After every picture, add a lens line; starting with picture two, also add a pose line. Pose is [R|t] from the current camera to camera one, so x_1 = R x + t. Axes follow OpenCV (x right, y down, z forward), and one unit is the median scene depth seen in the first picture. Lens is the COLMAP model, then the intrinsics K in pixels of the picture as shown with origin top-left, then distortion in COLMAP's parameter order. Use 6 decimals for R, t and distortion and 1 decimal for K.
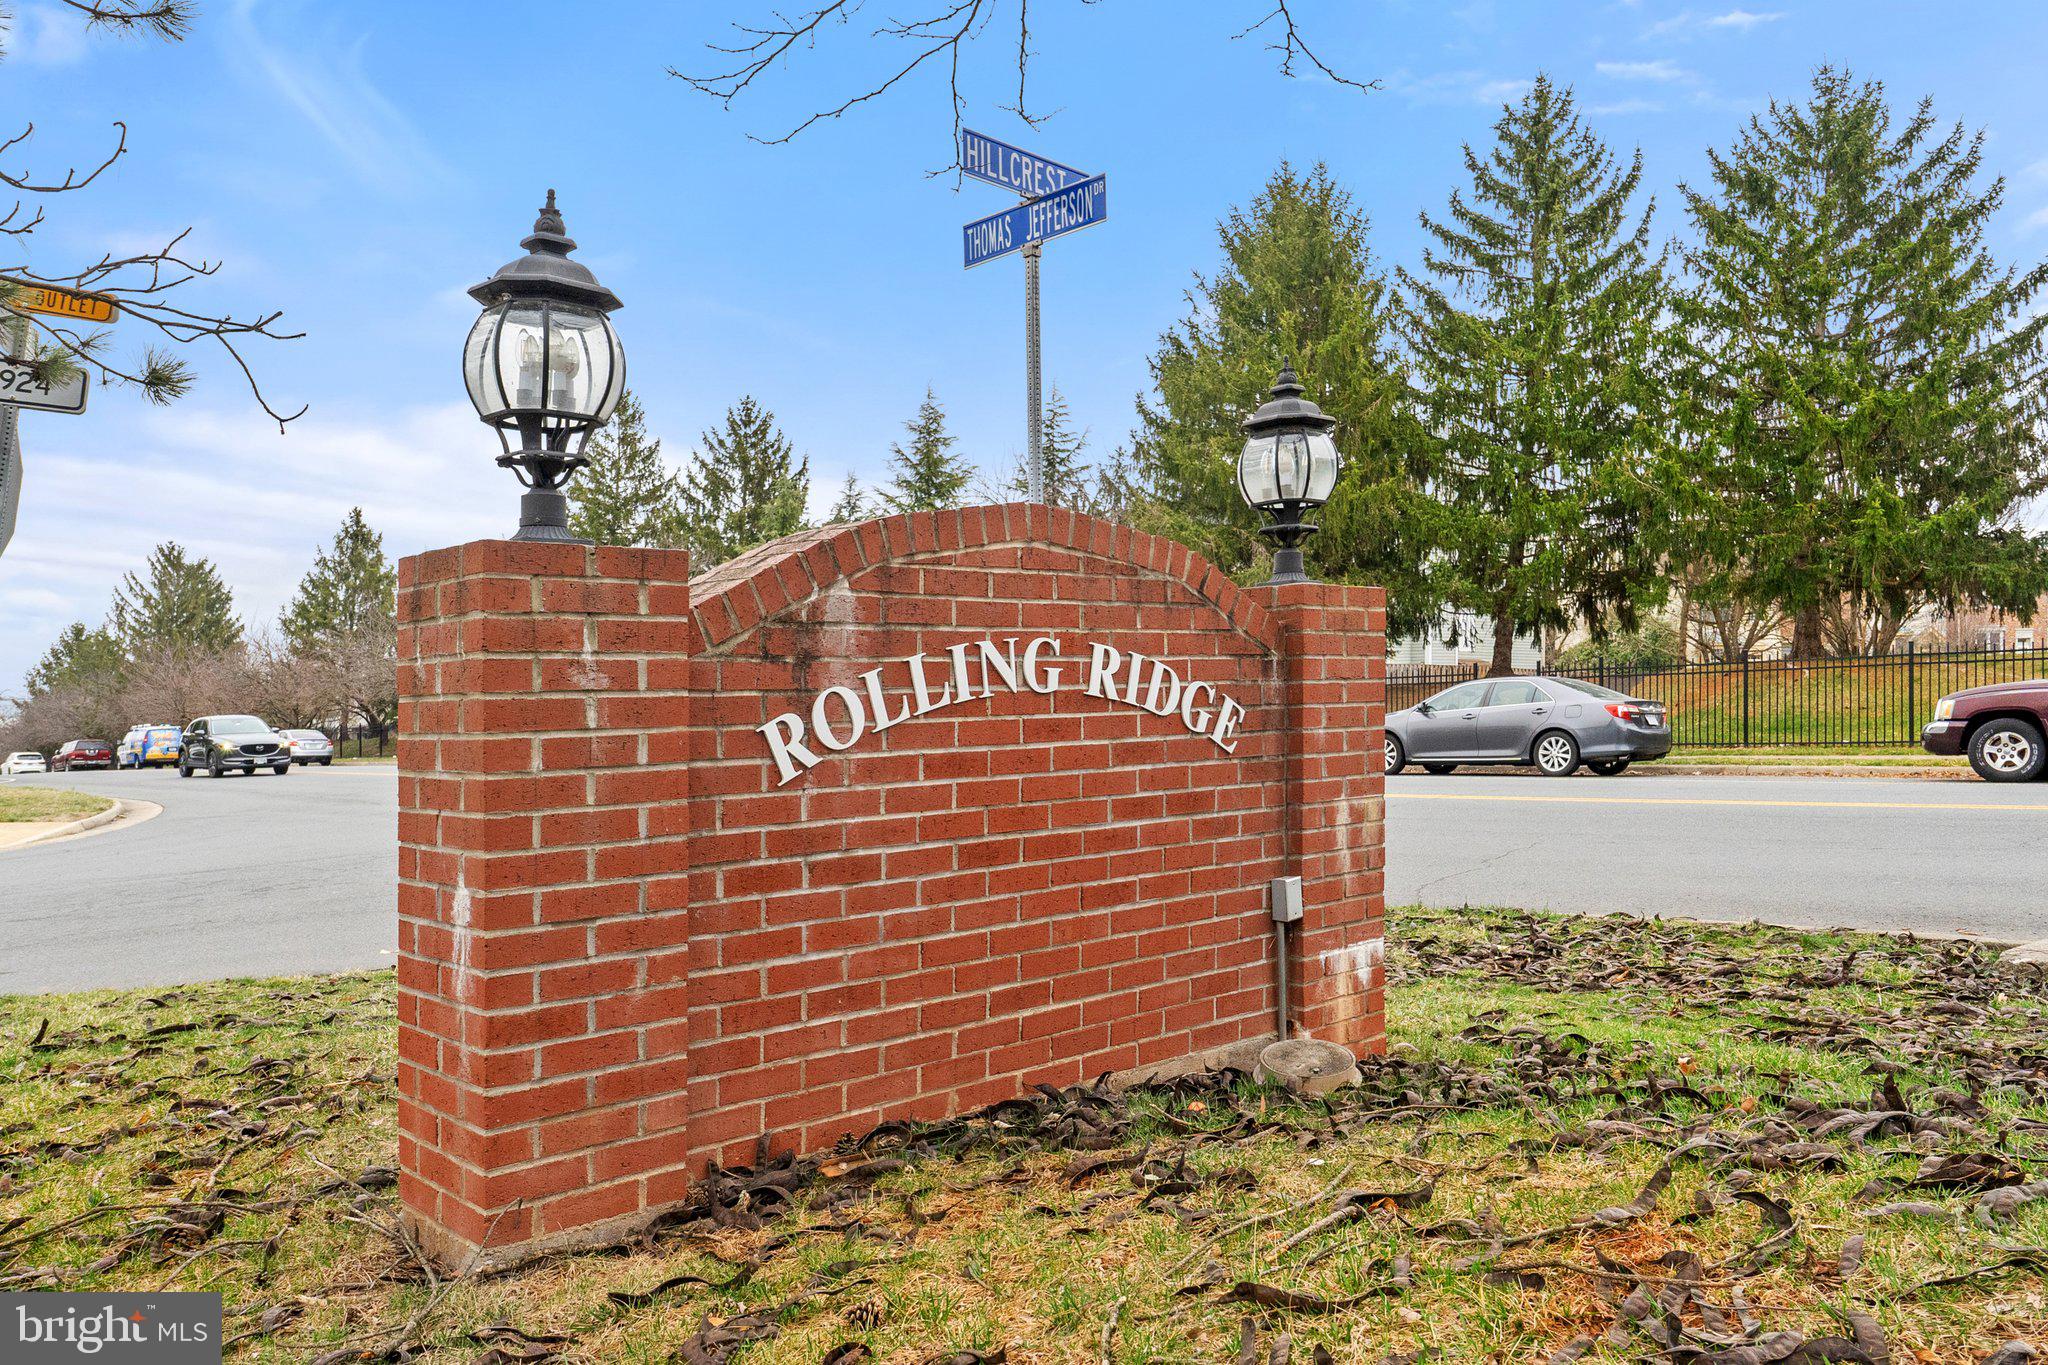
lens RADIAL K [[1528.2, 0, 1024.0], [0, 1528.2, 682.5], [0, 0, 1]] dist [0.054958, 0.001141]
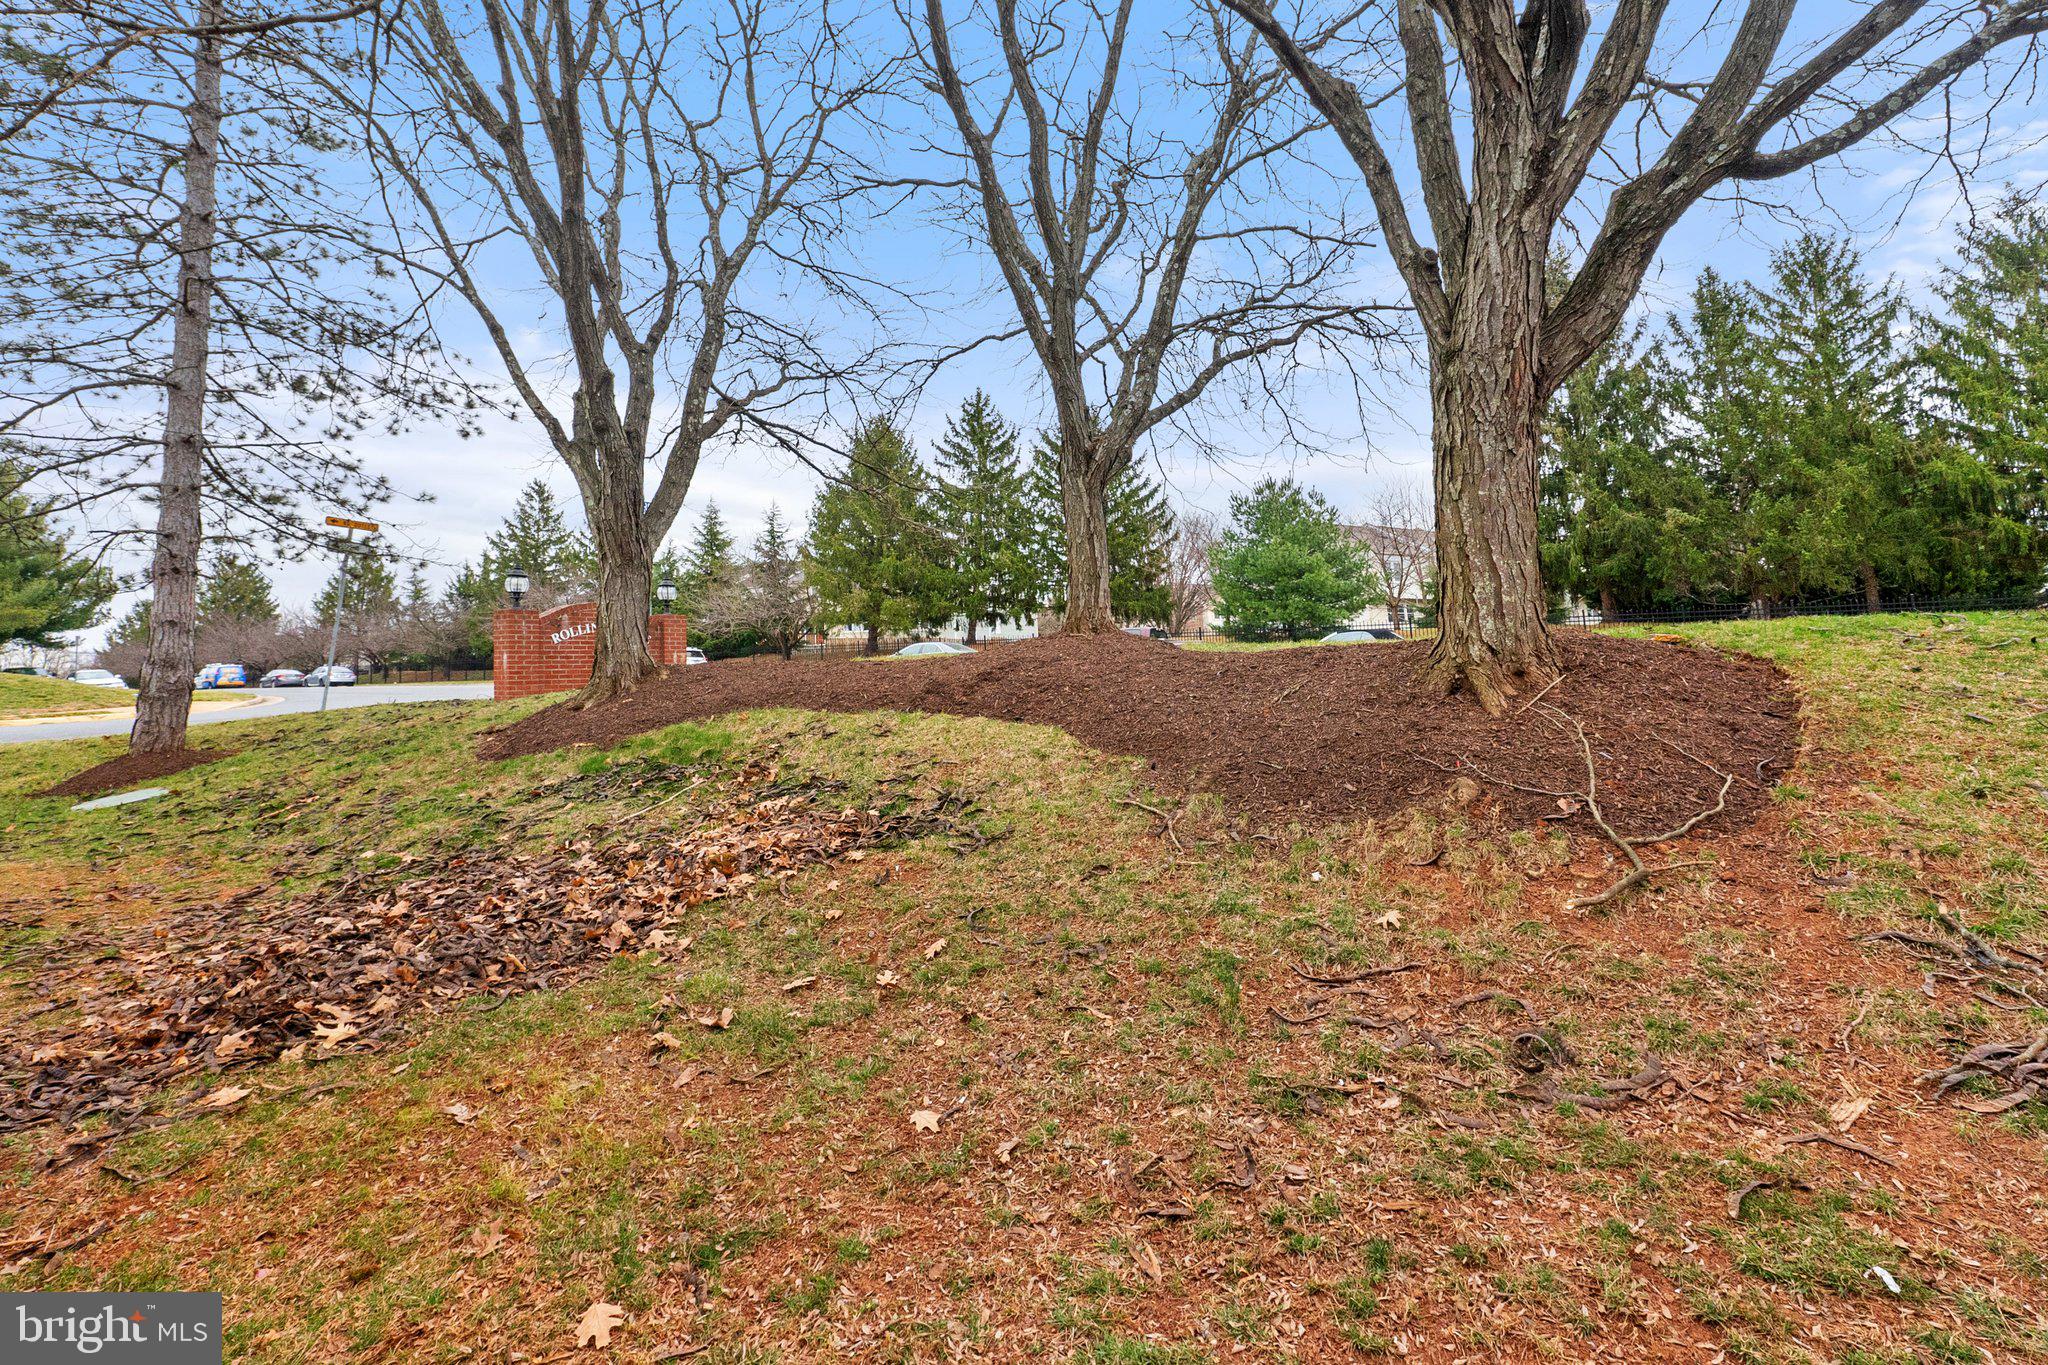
lens RADIAL K [[875.9, 0, 1024.0], [0, 875.9, 682.5], [0, 0, 1]] dist [0.022803, -0.000128]
pose [[0.970774, 0.006602, 0.239906, 0.047167], [-0.015082, 0.999324, 0.033530, 0.003770], [-0.239523, -0.036168, 0.970217, -0.168526]]
